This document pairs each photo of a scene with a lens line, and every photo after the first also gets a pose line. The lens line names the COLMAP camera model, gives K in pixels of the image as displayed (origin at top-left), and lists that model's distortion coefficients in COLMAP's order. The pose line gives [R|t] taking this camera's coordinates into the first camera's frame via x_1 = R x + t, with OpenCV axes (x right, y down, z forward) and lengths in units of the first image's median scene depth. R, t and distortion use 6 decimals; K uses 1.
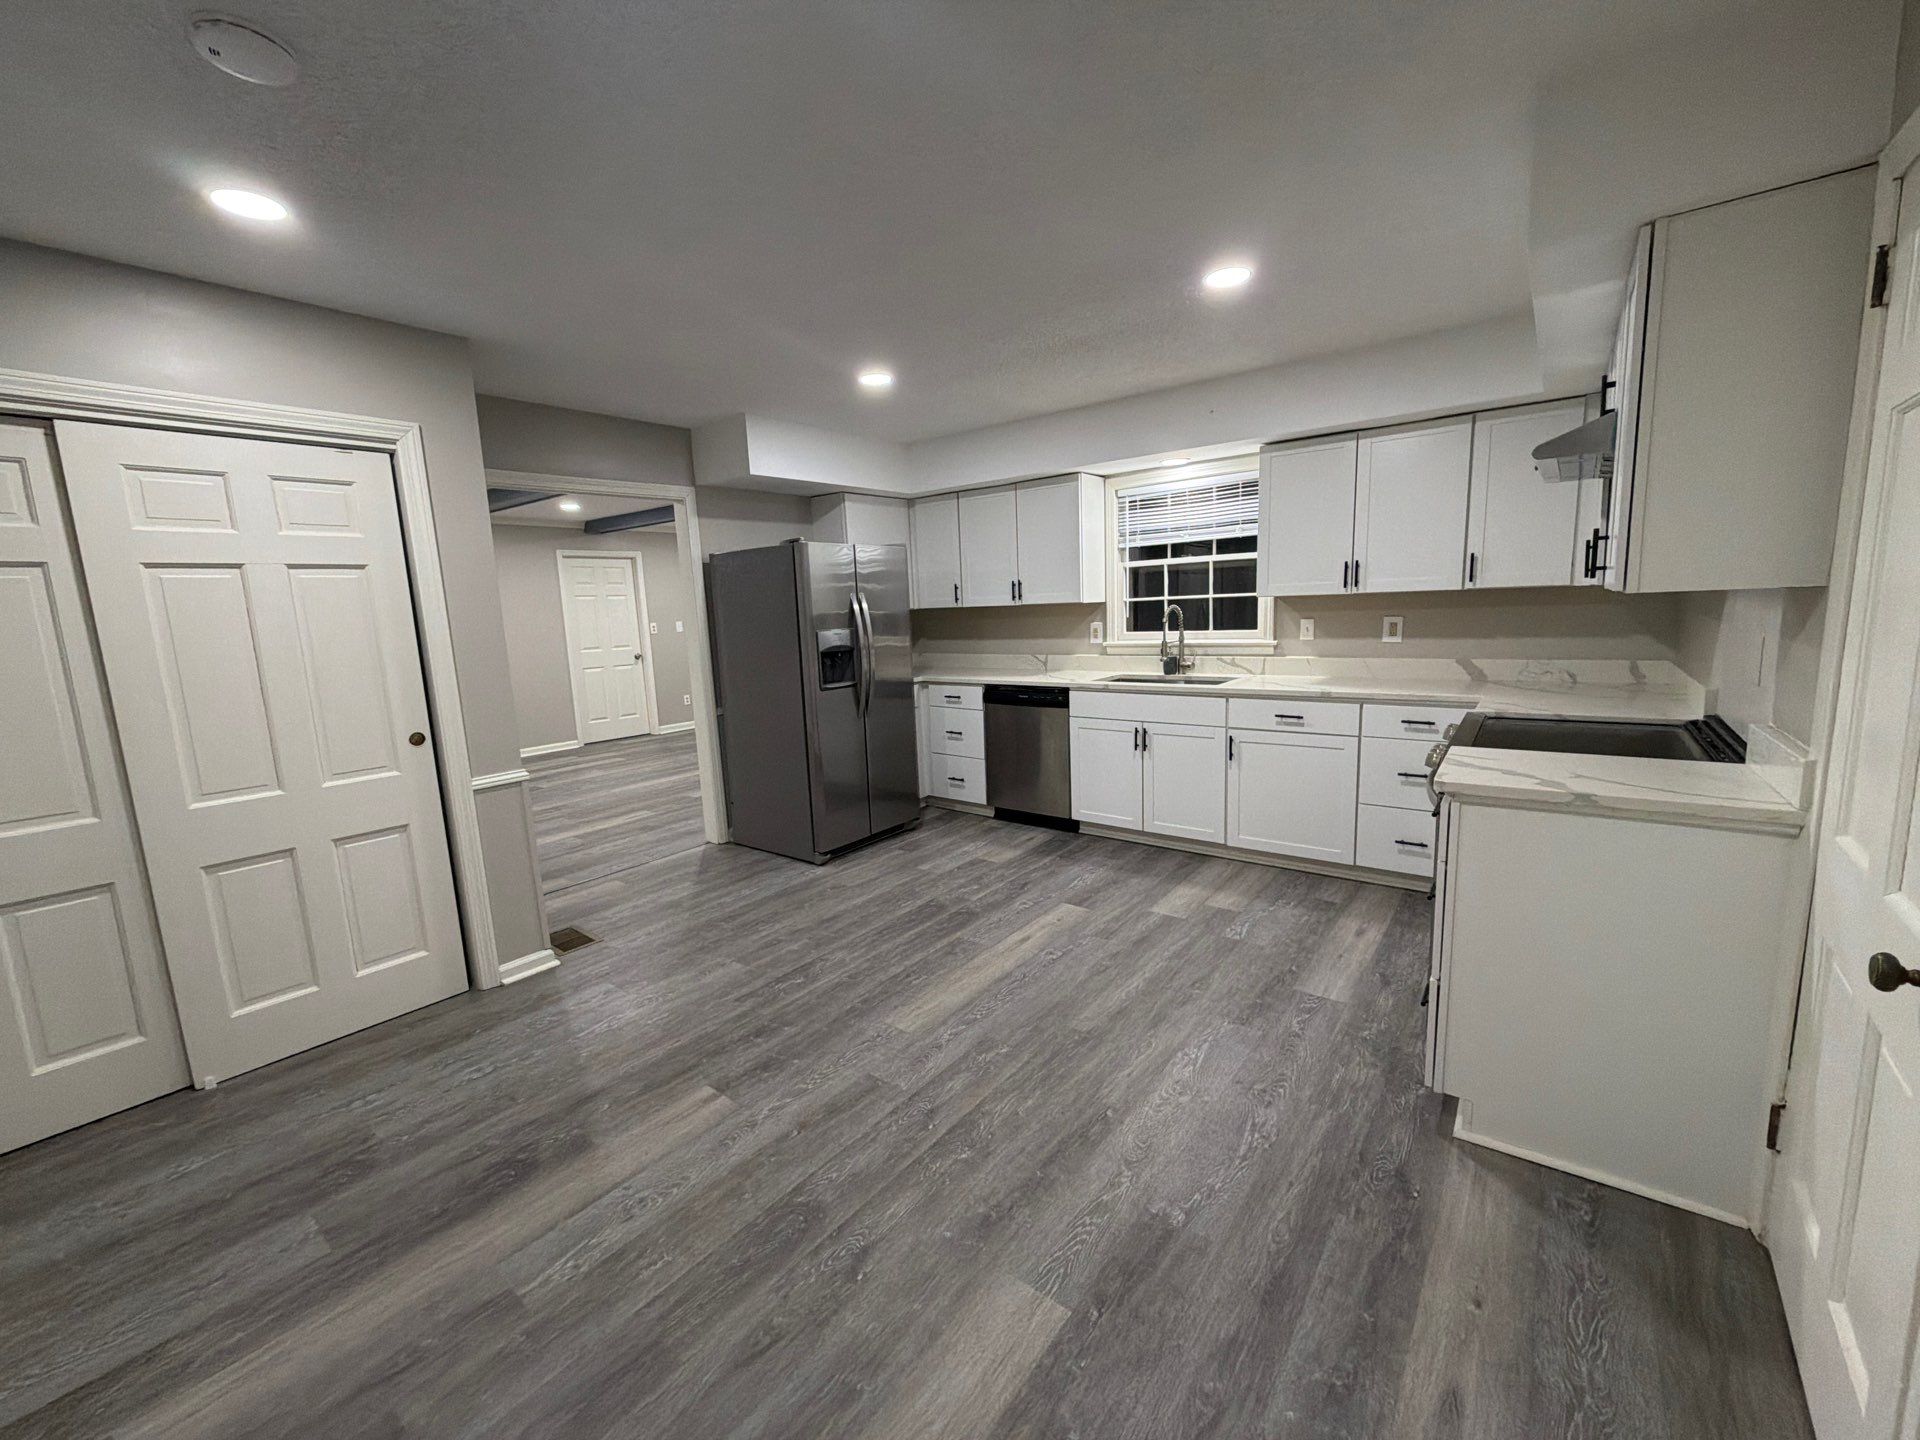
lens RADIAL K [[764.0, 0, 960.3], [0, 764.0, 719.9], [0, 0, 1]] dist [-0.003769, -0.000474]
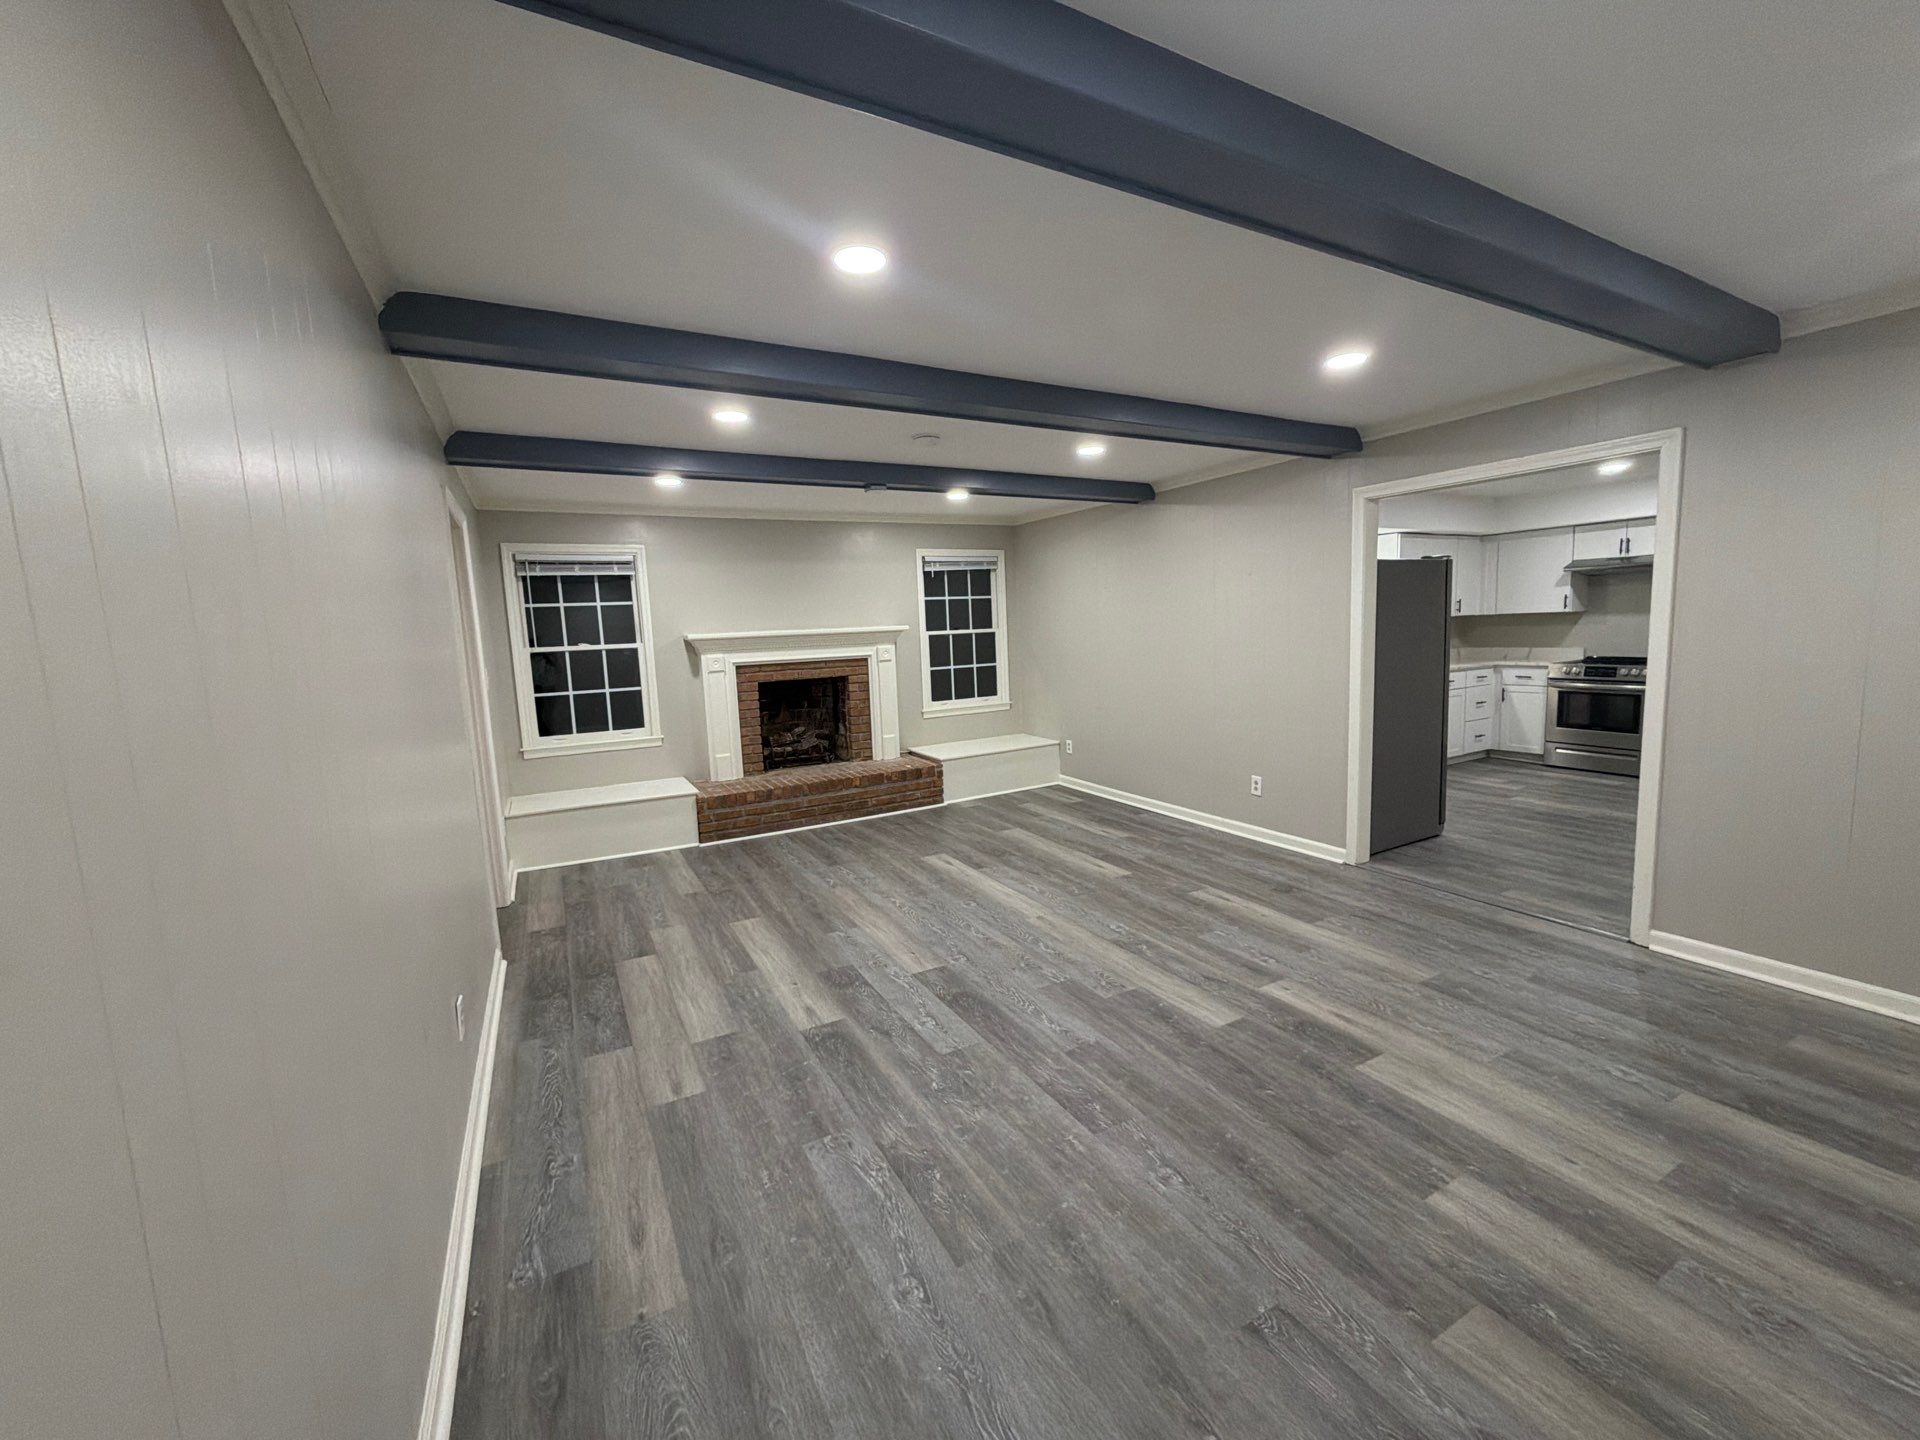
lens RADIAL K [[764.0, 0, 962.2], [0, 764.0, 718.3], [0, 0, 1]] dist [-0.003769, -0.000474]
pose [[0.393693, -0.085747, 0.915234, -1.456120], [0.154313, 0.987676, 0.026155, -0.125700], [-0.906197, 0.130935, 0.402073, 1.110781]]
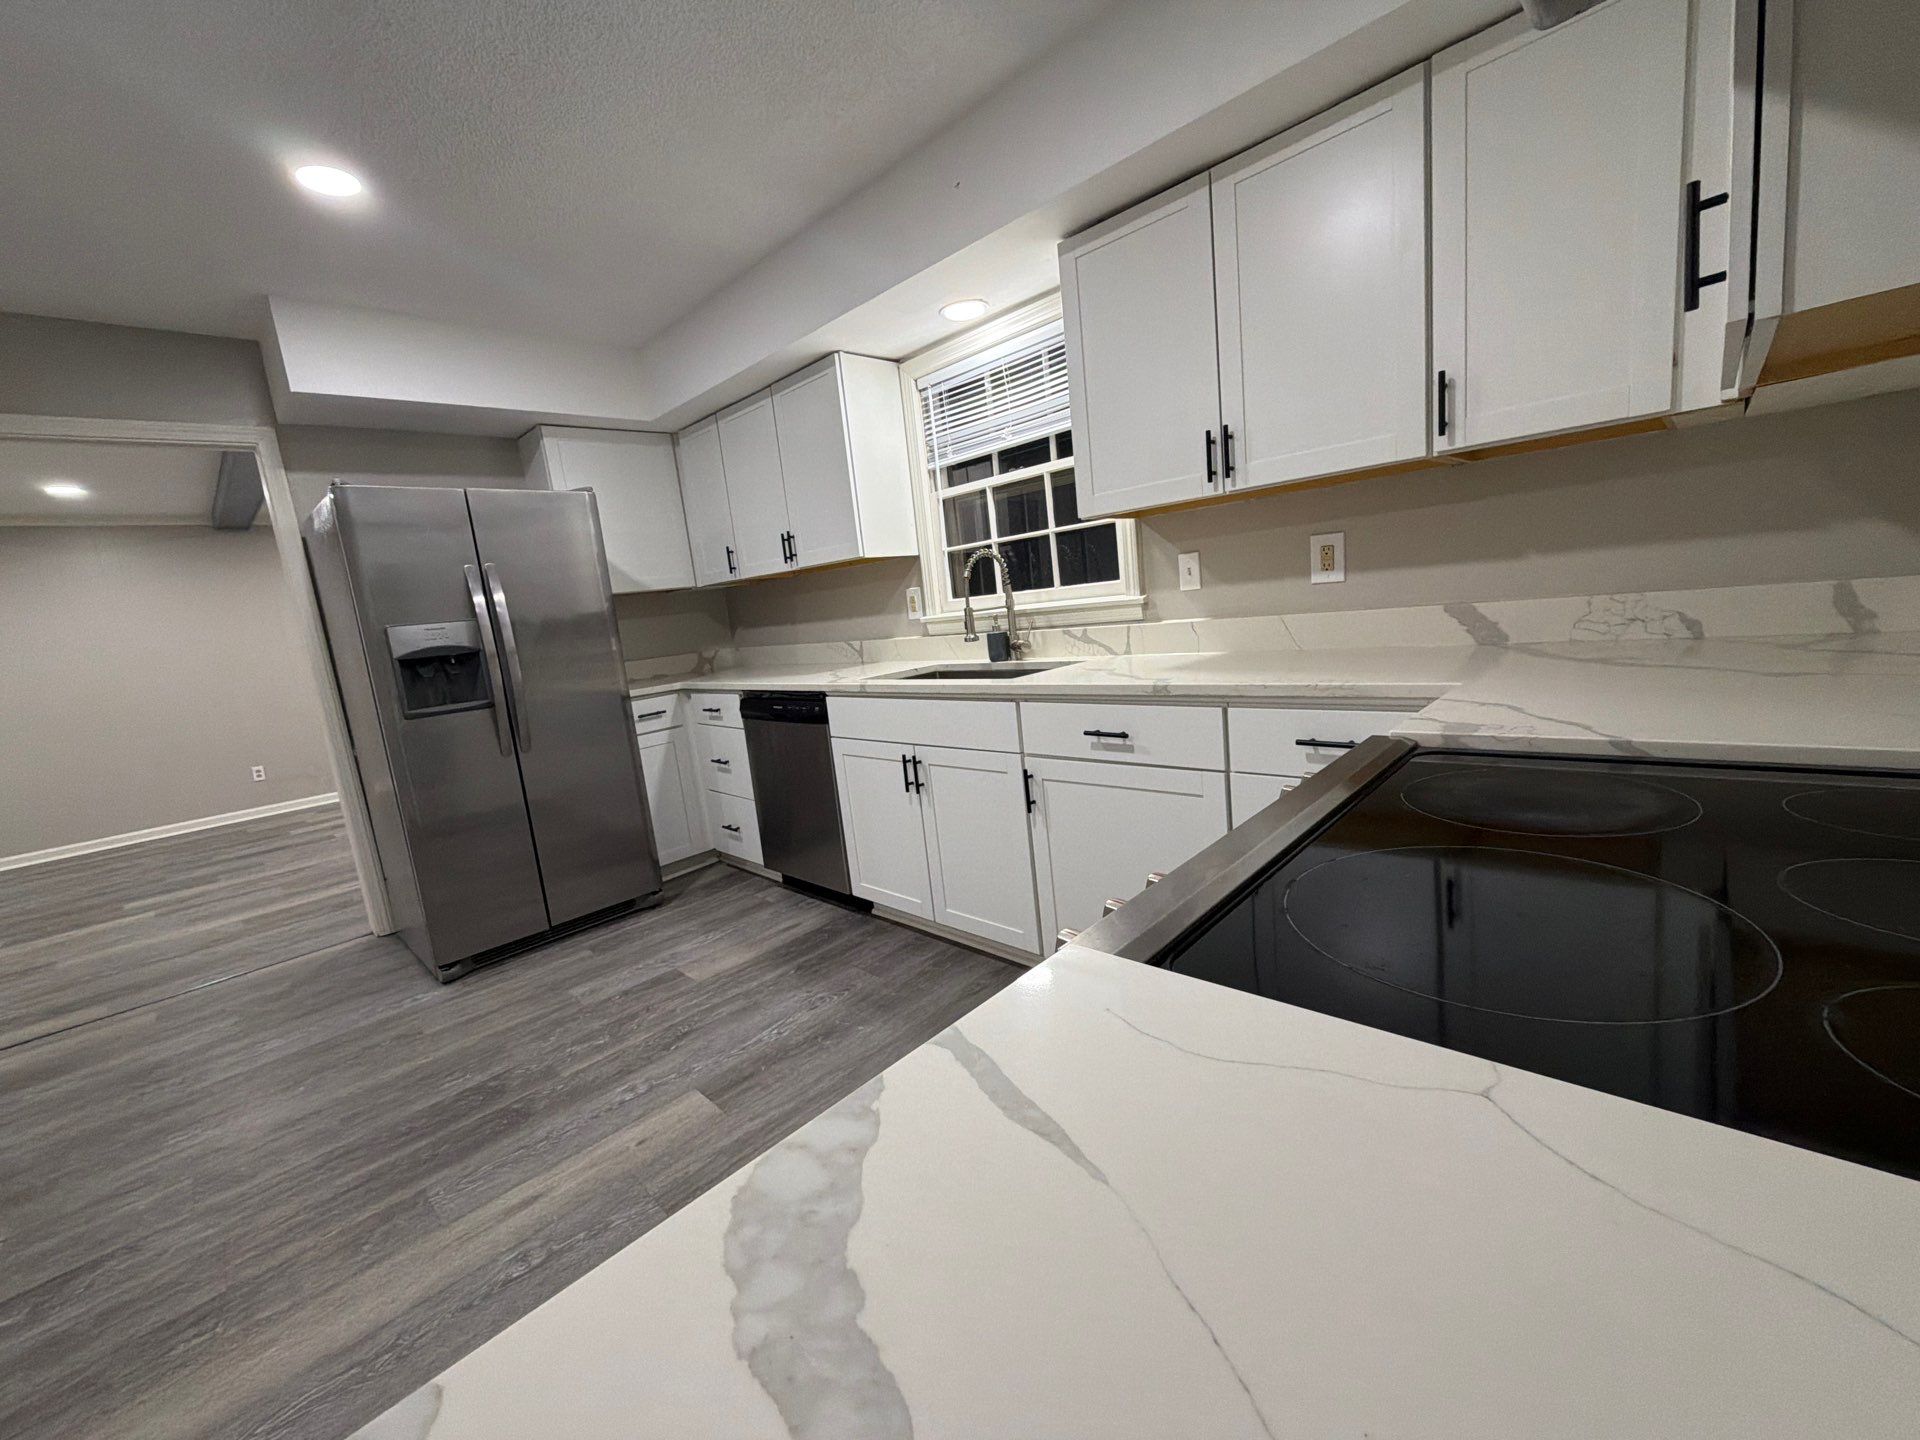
lens RADIAL K [[764.0, 0, 960.8], [0, 764.0, 721.6], [0, 0, 1]] dist [-0.003769, -0.000474]
pose [[0.992267, -0.046325, -0.115153, 0.328291], [0.048307, 0.998728, 0.014480, -0.021432], [0.114336, -0.019931, 0.993242, 0.388631]]
